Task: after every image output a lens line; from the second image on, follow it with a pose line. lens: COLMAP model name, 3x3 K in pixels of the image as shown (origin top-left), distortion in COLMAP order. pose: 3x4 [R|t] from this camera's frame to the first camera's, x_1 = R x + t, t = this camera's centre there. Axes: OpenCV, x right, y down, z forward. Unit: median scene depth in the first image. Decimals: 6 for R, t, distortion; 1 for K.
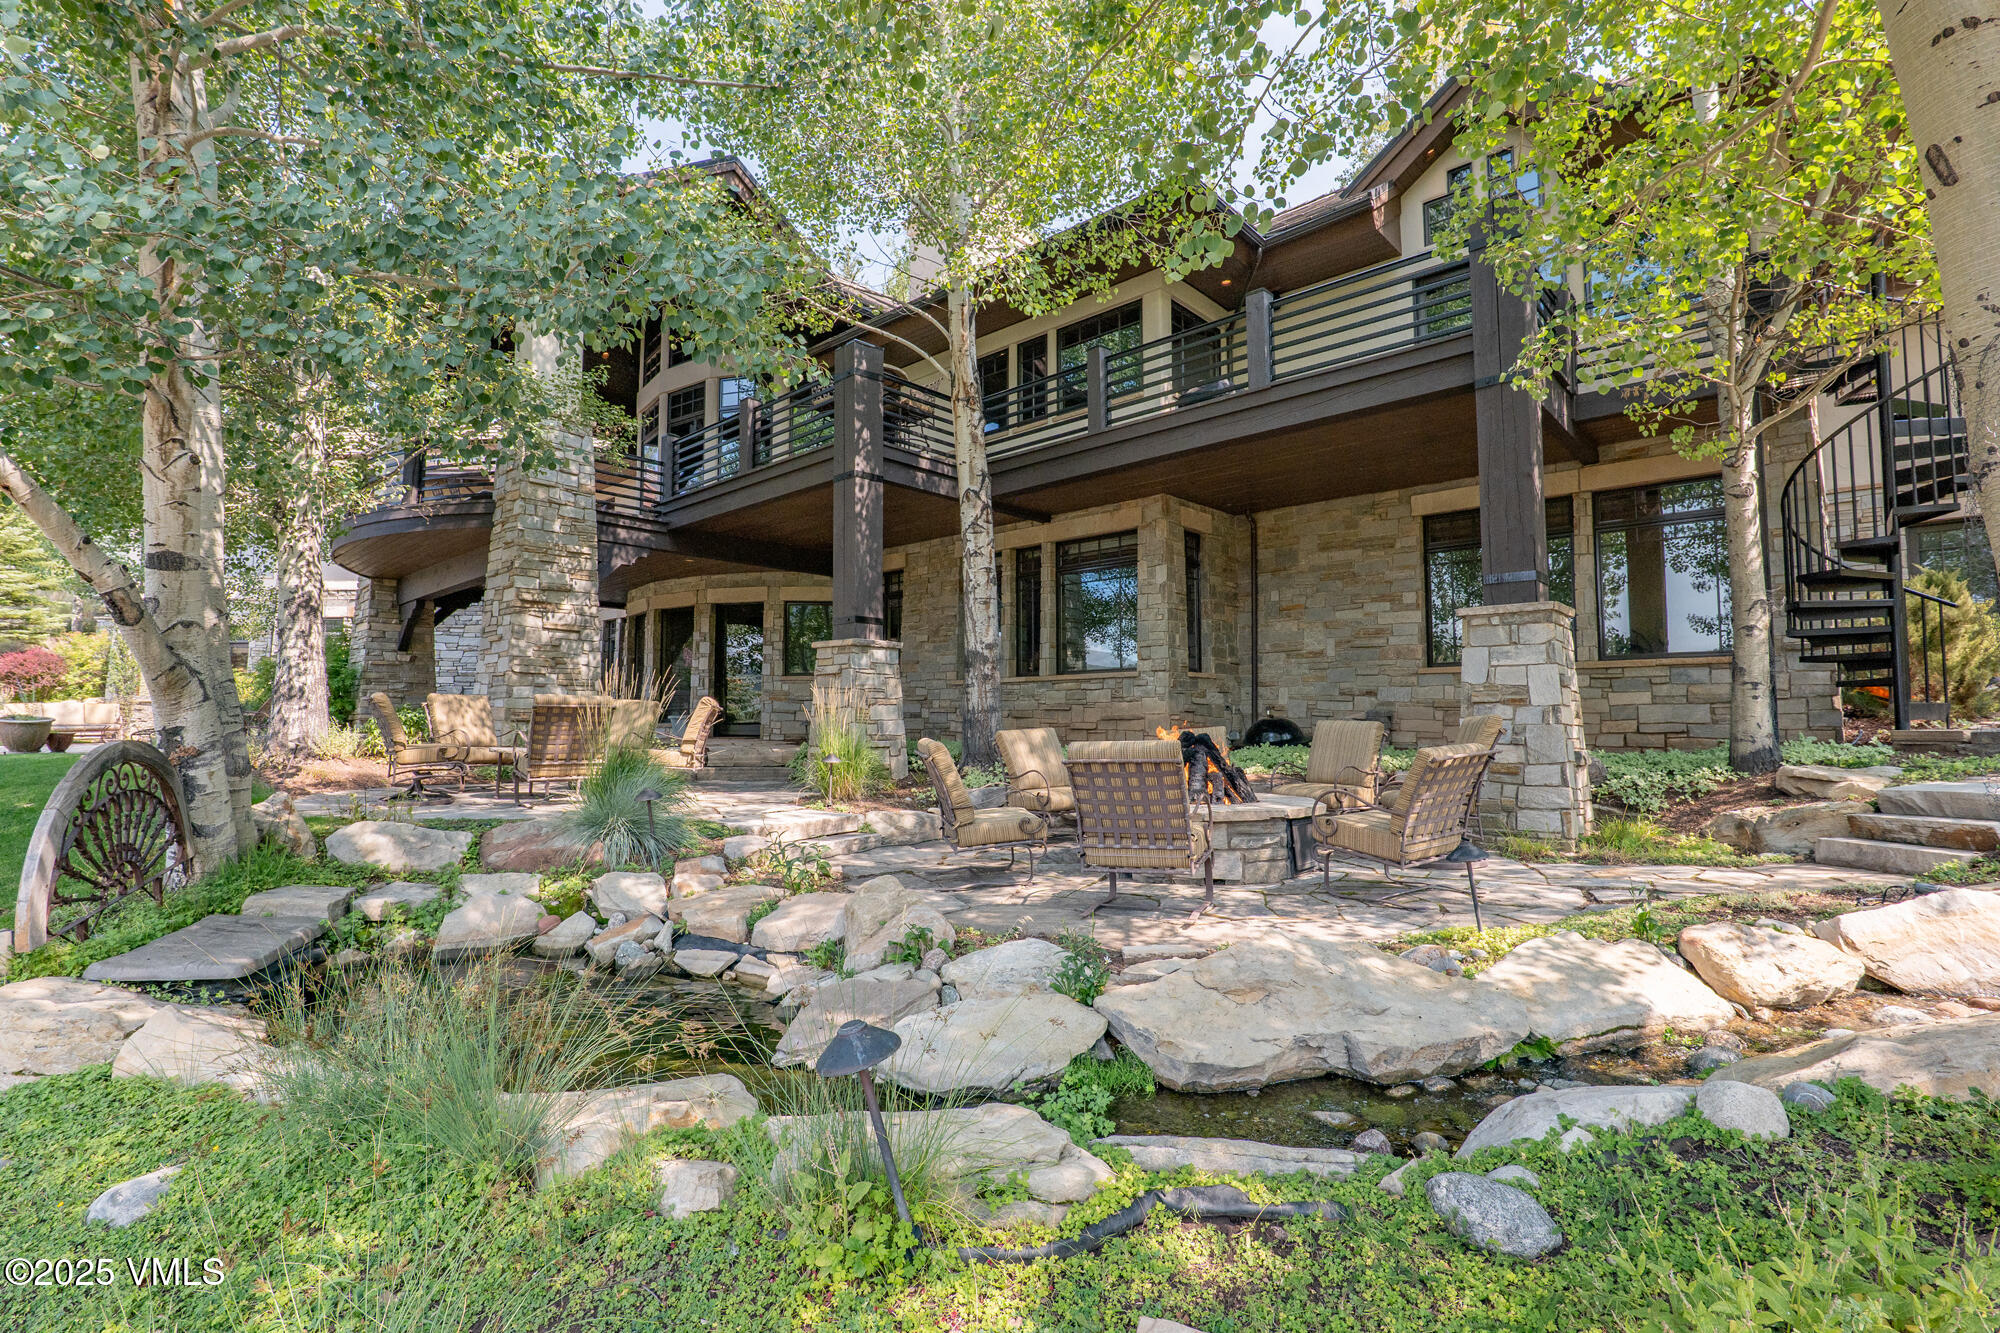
lens RADIAL K [[905.9, 0, 1003.5], [0, 905.9, 667.5], [0, 0, 1]] dist [-0.002631, -0.000027]
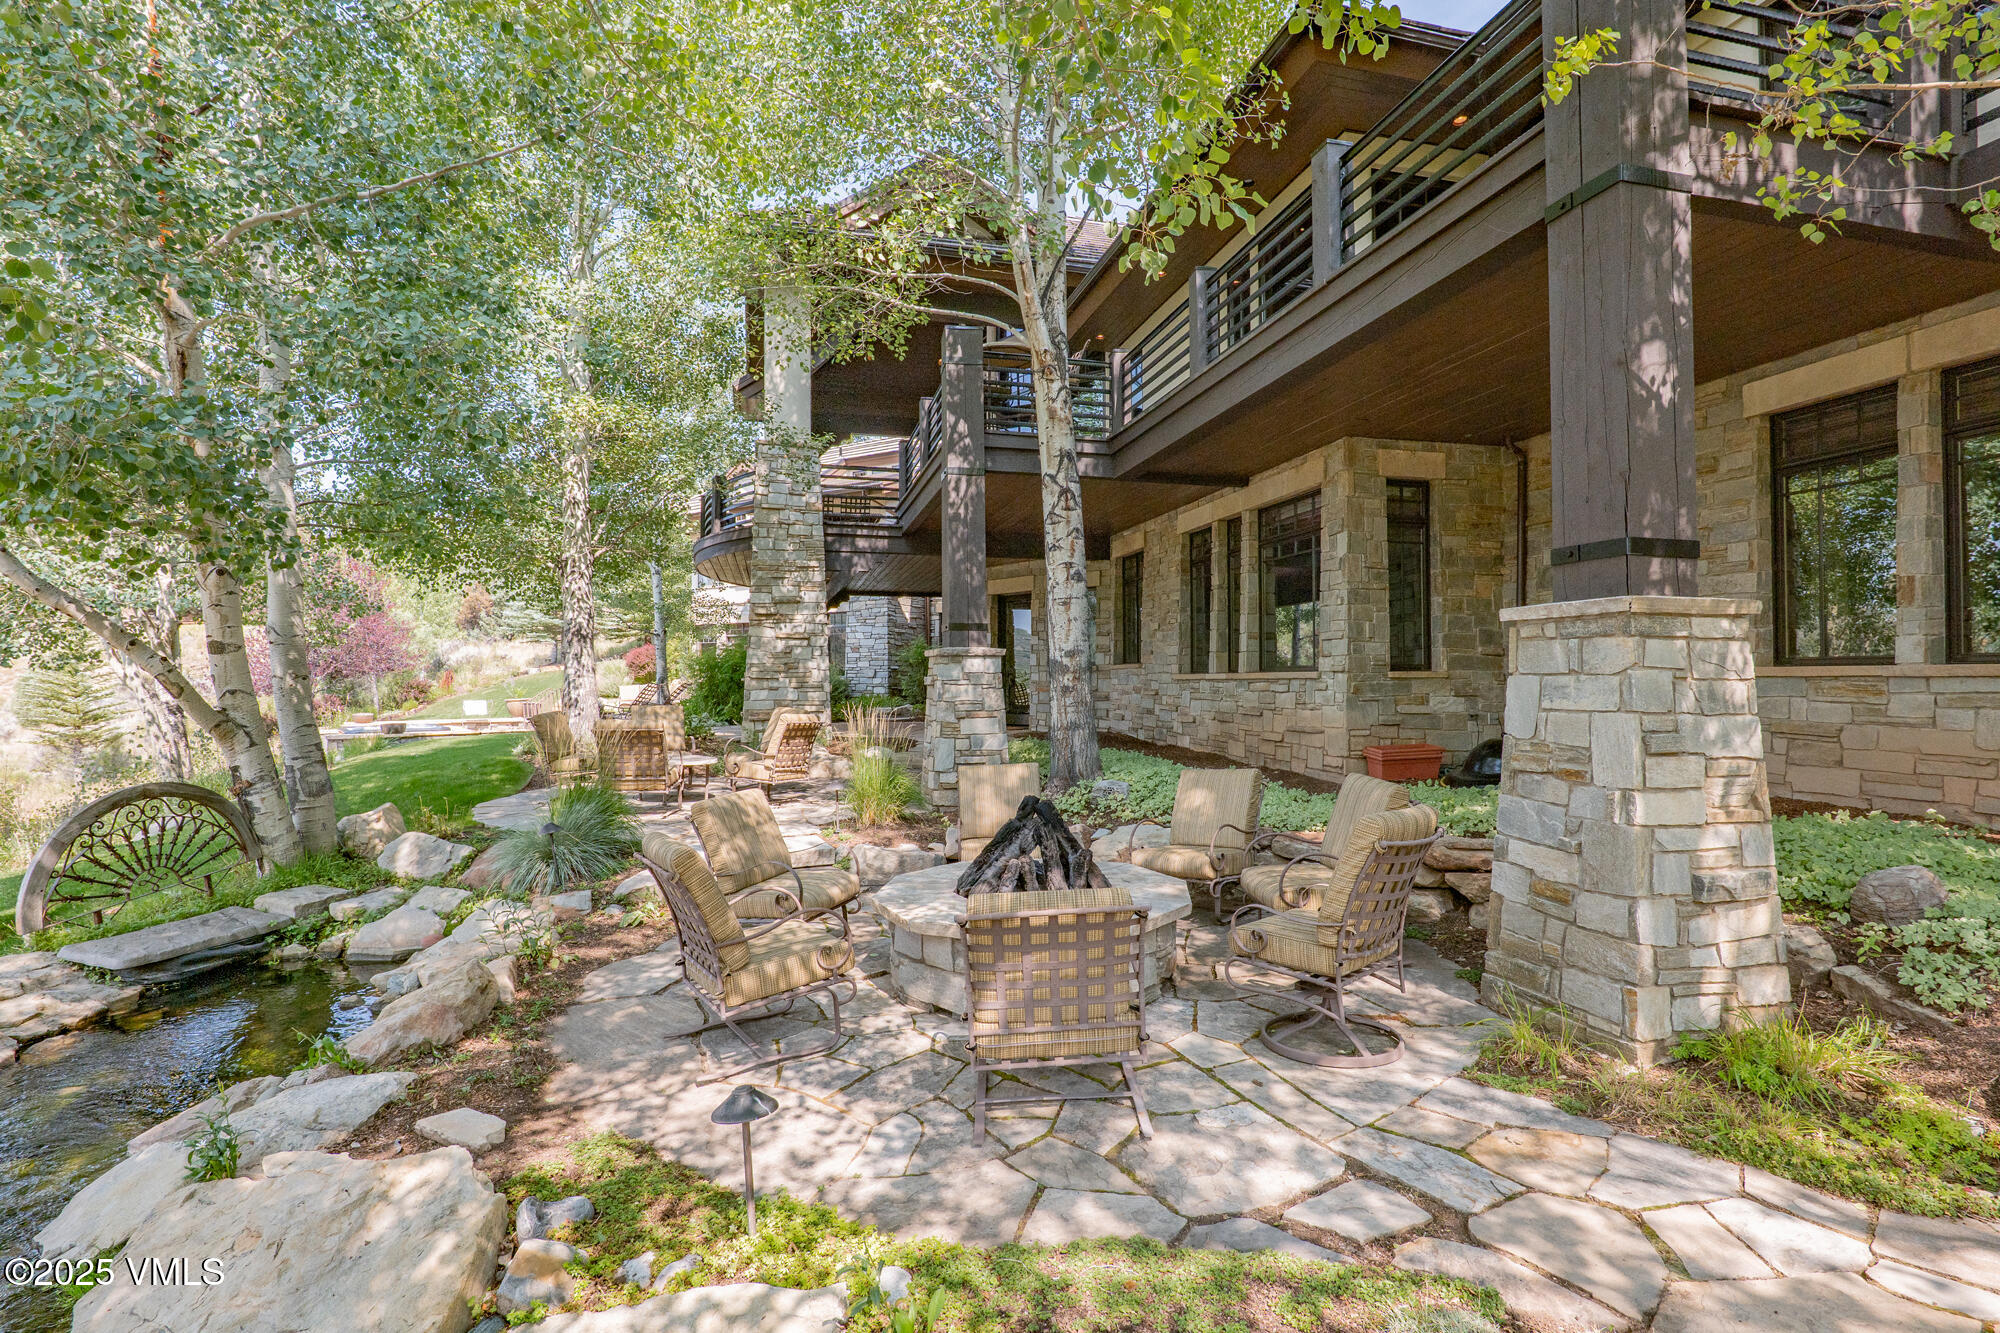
lens RADIAL K [[905.9, 0, 1001.4], [0, 905.9, 666.6], [0, 0, 1]] dist [-0.002631, -0.000027]
pose [[0.845494, -0.012647, -0.533834, 0.375628], [0.036933, 0.998710, 0.034836, -0.041820], [0.532705, -0.049170, 0.844871, 0.221237]]
